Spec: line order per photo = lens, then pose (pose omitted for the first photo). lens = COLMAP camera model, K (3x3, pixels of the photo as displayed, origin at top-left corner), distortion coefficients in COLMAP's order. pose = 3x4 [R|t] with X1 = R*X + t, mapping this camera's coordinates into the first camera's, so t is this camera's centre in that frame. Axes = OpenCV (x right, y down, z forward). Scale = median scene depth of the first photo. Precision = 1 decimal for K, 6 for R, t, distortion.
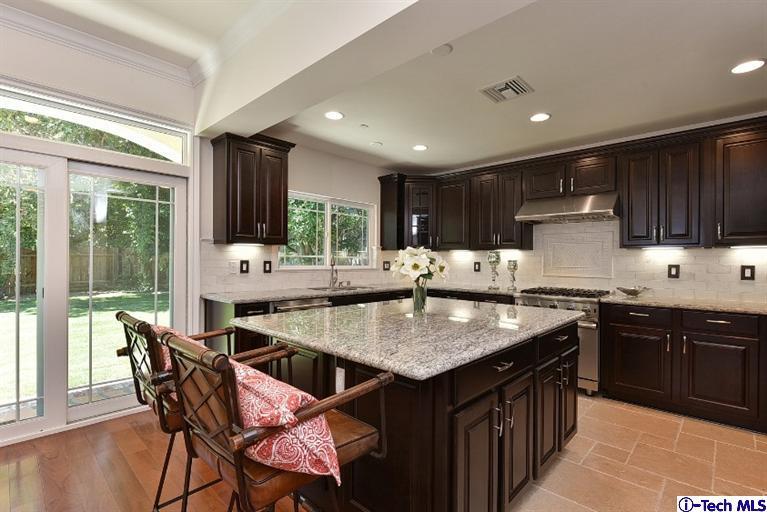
lens RADIAL K [[371.6, 0, 382.6], [0, 371.6, 257.9], [0, 0, 1]] dist [-0.003252, -0.000138]
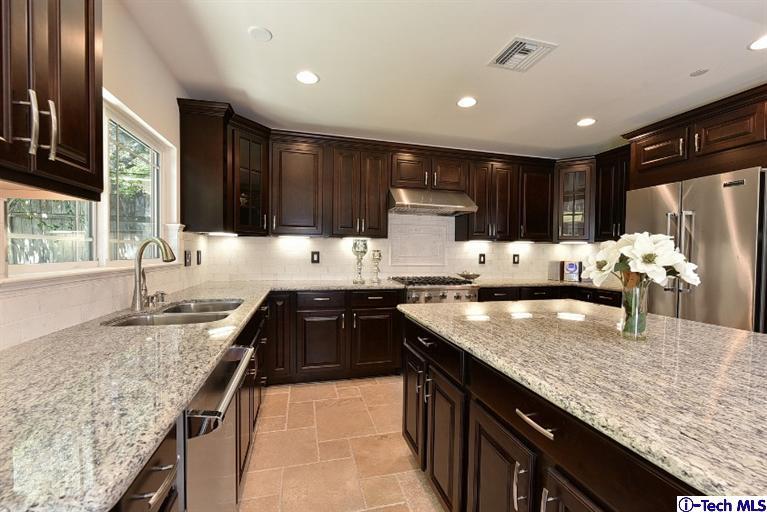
lens RADIAL K [[324.2, 0, 384.6], [0, 324.2, 256.4], [0, 0, 1]] dist [0.004381, 0.000318]
pose [[0.539278, -0.016615, 0.841964, -0.298383], [-0.013592, 0.999503, 0.028429, -0.000429], [-0.842018, -0.026775, 0.538784, 0.548589]]
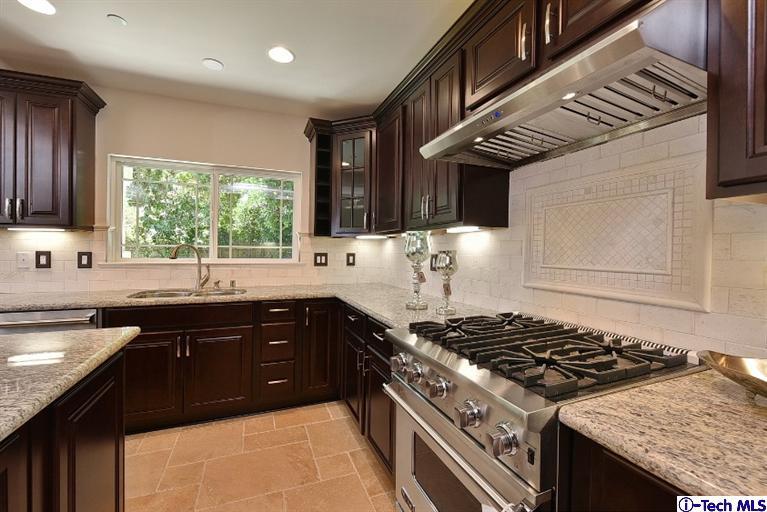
lens RADIAL K [[324.2, 0, 383.6], [0, 324.2, 253.5], [0, 0, 1]] dist [0.004381, 0.000318]
pose [[0.907582, 0.000041, -0.419875, 0.438694], [0.002182, 0.999986, 0.004814, 0.008589], [0.419869, -0.005286, 0.907569, 0.589419]]
